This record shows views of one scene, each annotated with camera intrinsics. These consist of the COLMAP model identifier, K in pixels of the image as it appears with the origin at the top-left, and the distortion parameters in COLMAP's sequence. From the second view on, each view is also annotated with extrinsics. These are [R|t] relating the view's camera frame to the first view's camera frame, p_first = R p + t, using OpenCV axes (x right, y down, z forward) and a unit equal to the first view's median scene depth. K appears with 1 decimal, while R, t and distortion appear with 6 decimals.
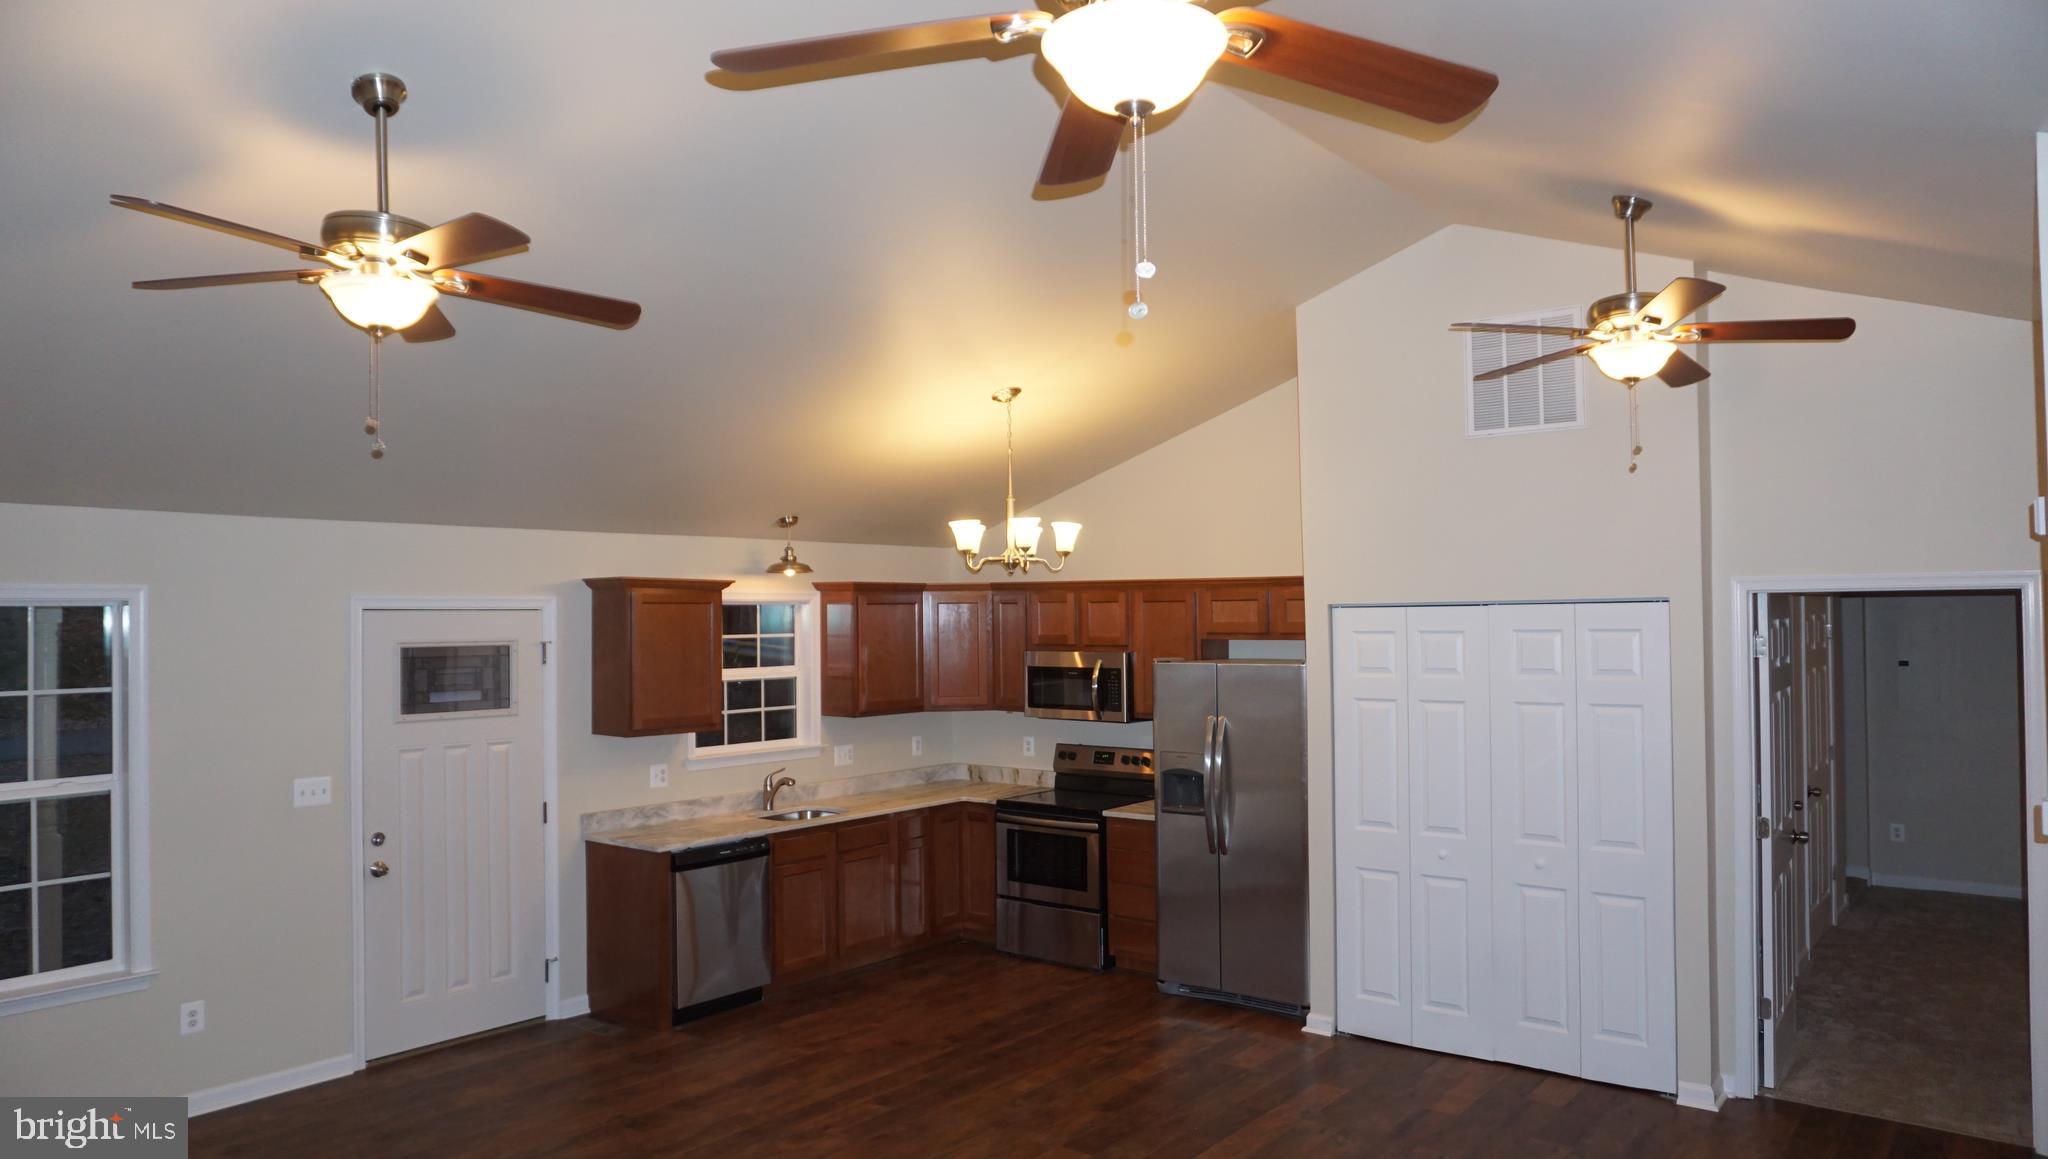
lens RADIAL K [[1369.3, 0, 1017.7], [0, 1369.3, 588.3], [0, 0, 1]] dist [-0.046725, 0.018394]
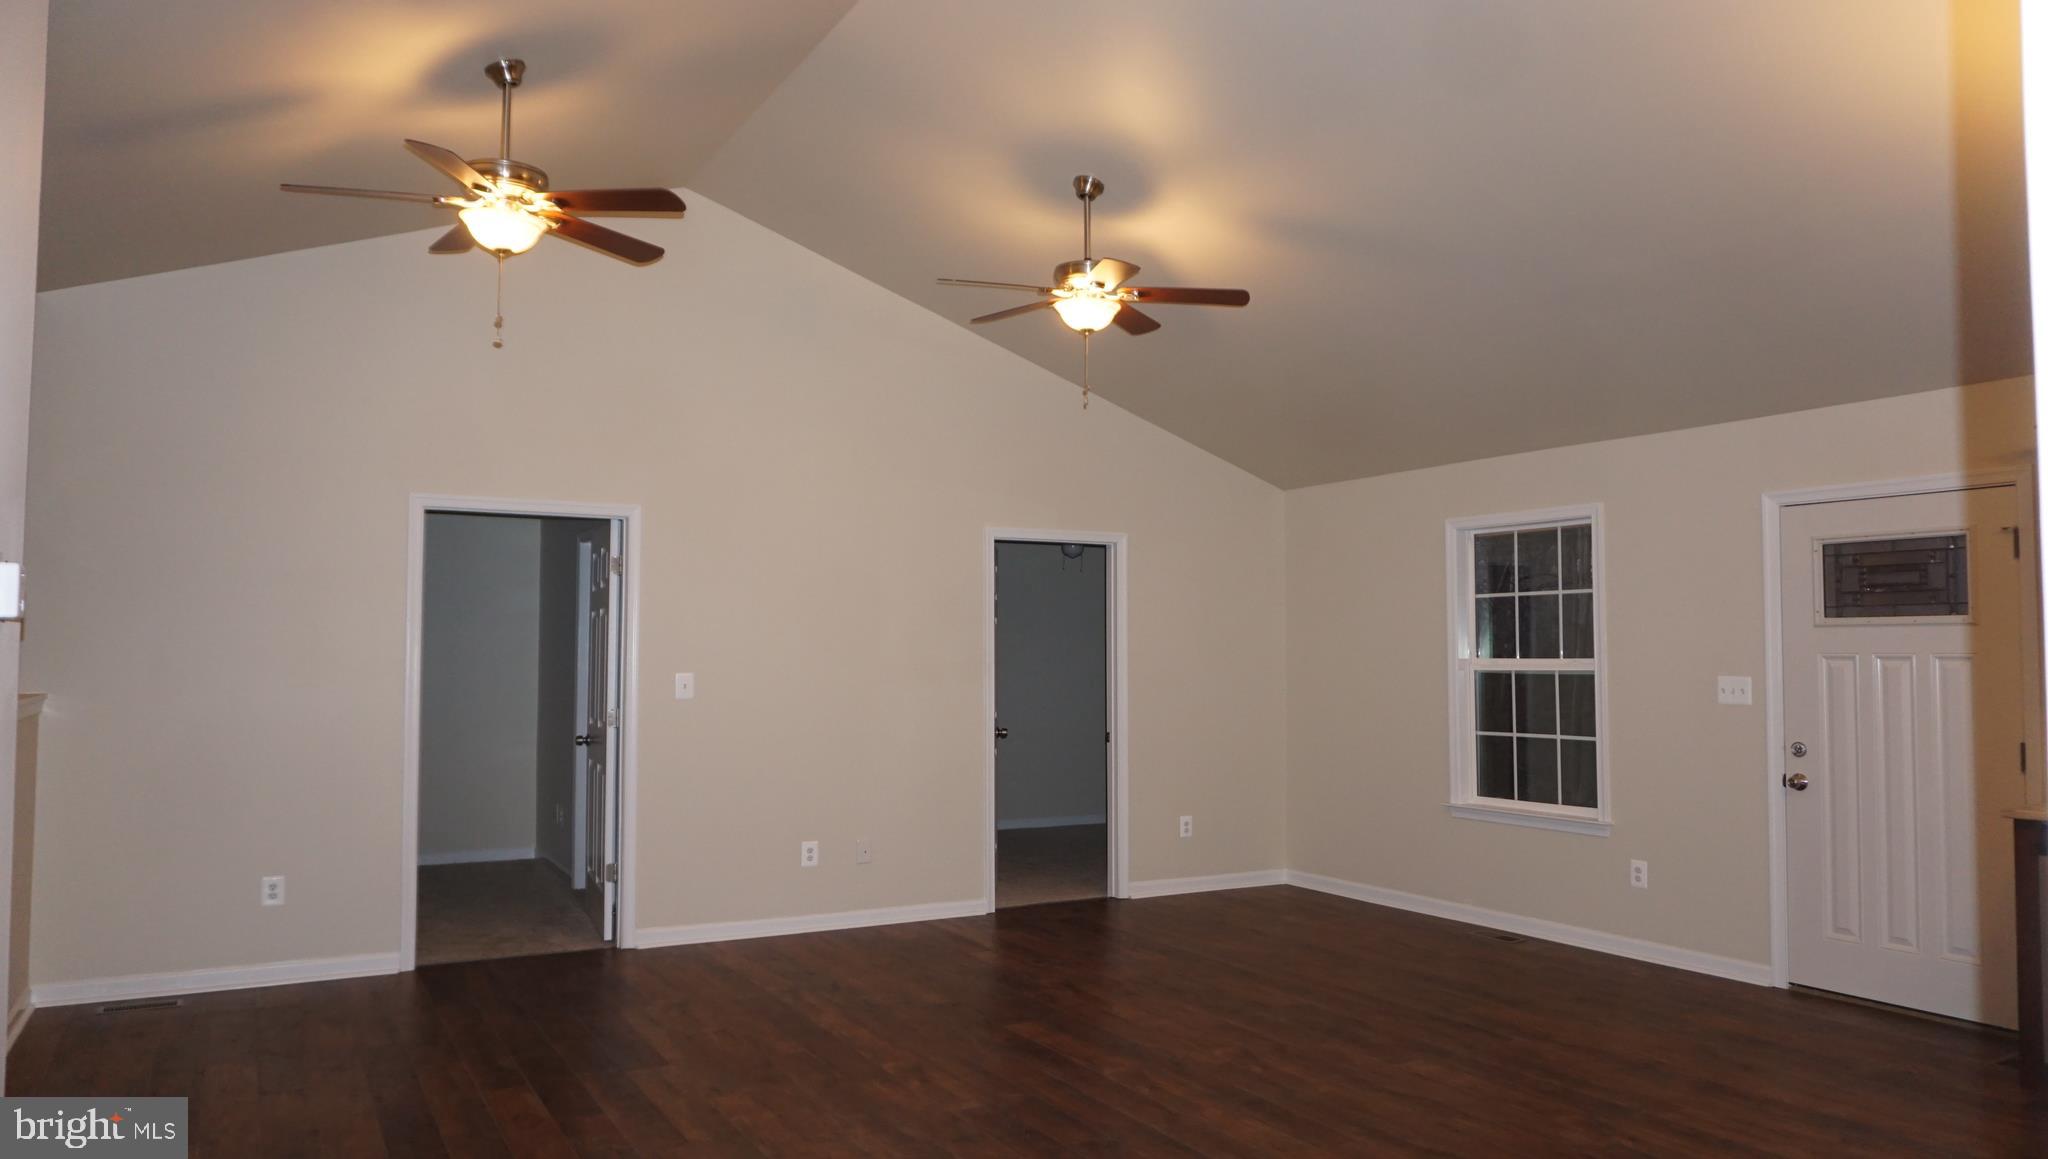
lens RADIAL K [[1369.3, 0, 1017.7], [0, 1369.3, 588.3], [0, 0, 1]] dist [-0.046725, 0.018394]
pose [[-0.371302, -0.035194, -0.927845, 0.545865], [0.021487, 0.998688, -0.046480, 0.096958], [0.928263, -0.037195, -0.370059, 0.775467]]
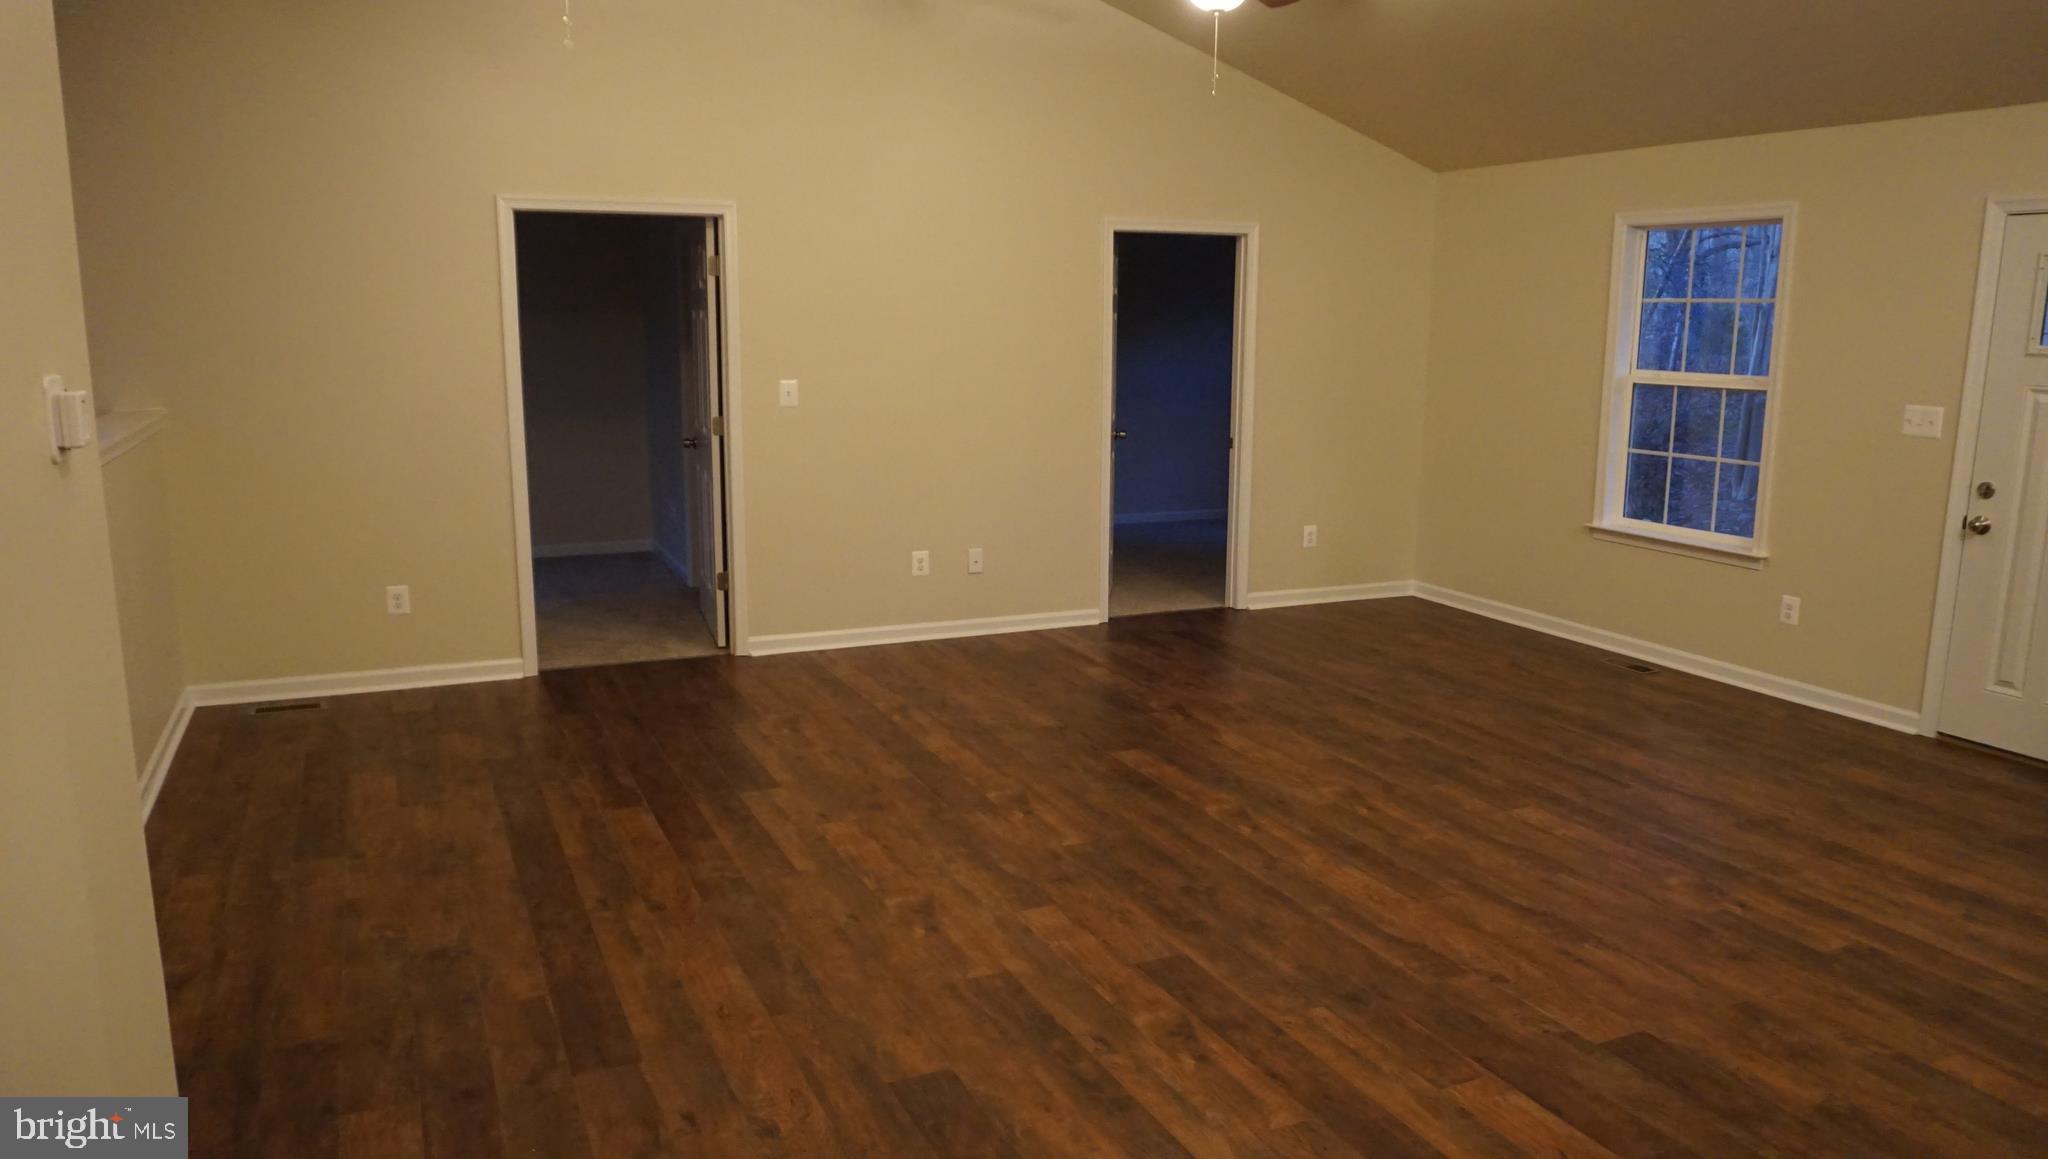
lens RADIAL K [[1416.4, 0, 1015.7], [0, 1416.4, 589.0], [0, 0, 1]] dist [-0.050086, 0.010338]
pose [[-0.455849, 0.180251, -0.871614, 0.529476], [0.017688, 0.980920, 0.193604, 0.060976], [0.889881, 0.072837, -0.450340, 0.779915]]
